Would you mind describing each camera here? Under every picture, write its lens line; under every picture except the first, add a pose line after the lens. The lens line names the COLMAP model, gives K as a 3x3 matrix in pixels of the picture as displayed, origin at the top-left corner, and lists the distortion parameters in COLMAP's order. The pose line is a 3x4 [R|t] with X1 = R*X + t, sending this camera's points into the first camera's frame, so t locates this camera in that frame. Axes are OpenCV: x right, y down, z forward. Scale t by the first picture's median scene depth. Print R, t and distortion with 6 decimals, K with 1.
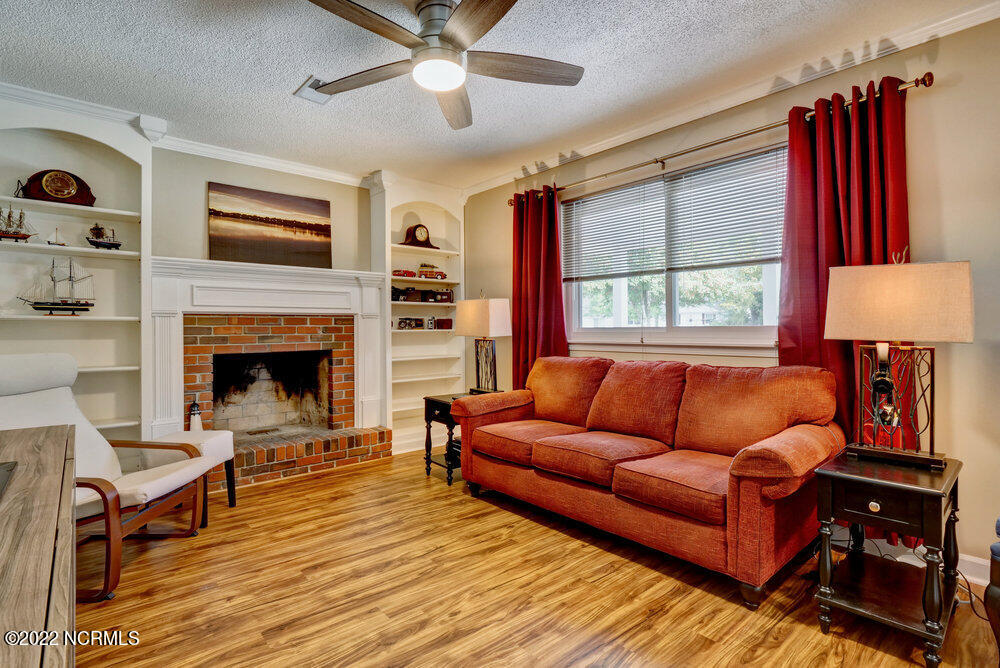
lens RADIAL K [[485.7, 0, 494.3], [0, 485.7, 327.7], [0, 0, 1]] dist [-0.010761, -0.002135]
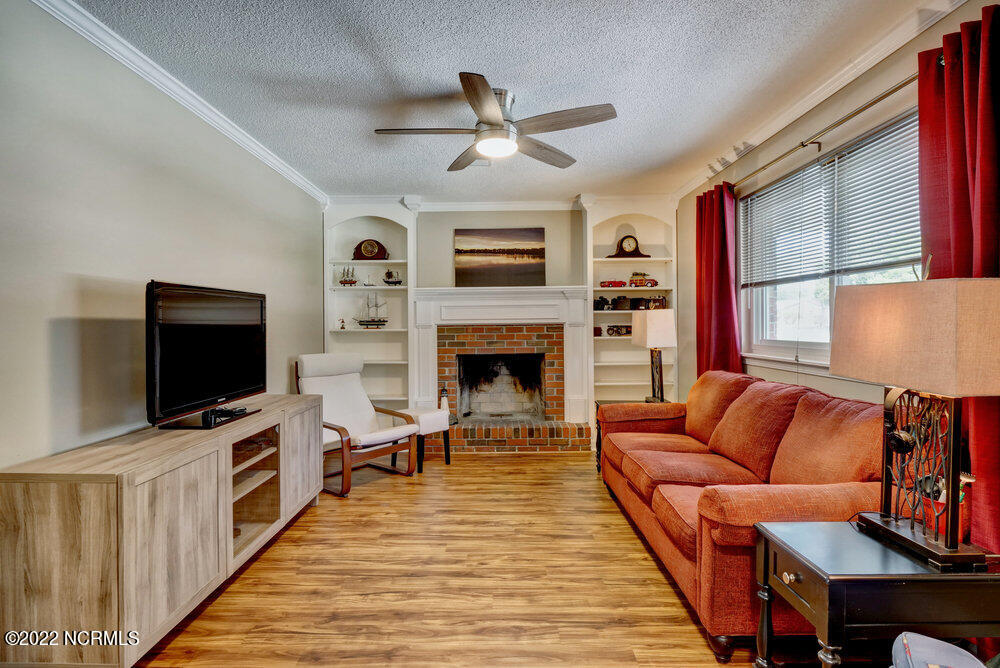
lens RADIAL K [[496.9, 0, 496.3], [0, 496.9, 330.5], [0, 0, 1]] dist [-0.009049, -0.000780]
pose [[0.753508, 0.006435, -0.657407, 0.504625], [0.005617, 0.999853, 0.016224, -0.041733], [0.657414, -0.015918, 0.753361, 0.007688]]
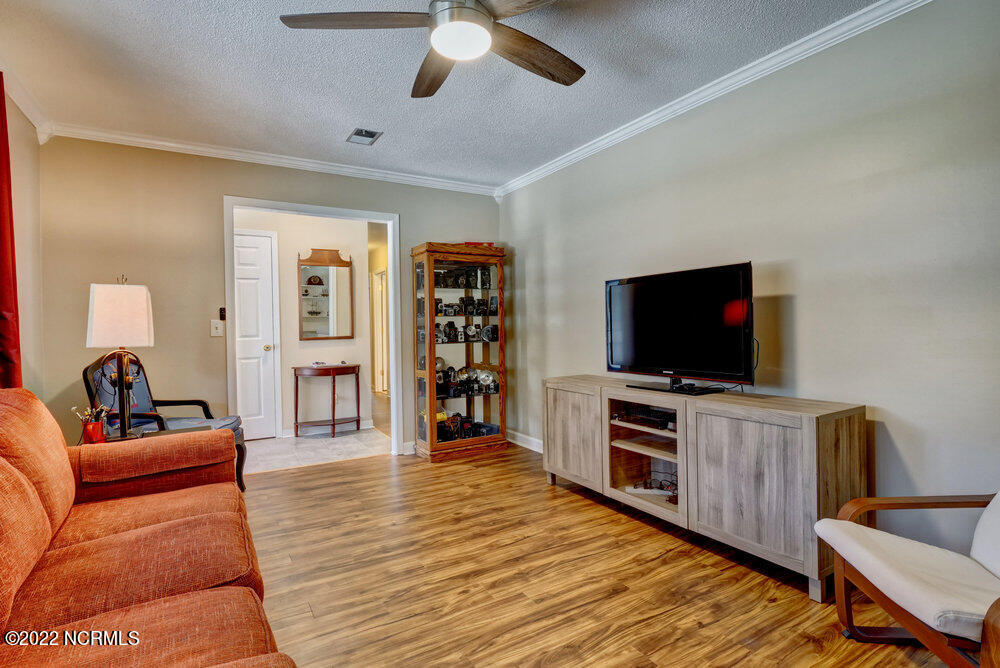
lens RADIAL K [[485.7, 0, 491.8], [0, 485.7, 330.3], [0, 0, 1]] dist [-0.010761, -0.002135]
pose [[-0.983582, 0.018517, 0.179507, -0.212677], [0.019164, 0.999815, 0.001871, -0.001659], [-0.179439, 0.005281, -0.983755, 1.248957]]
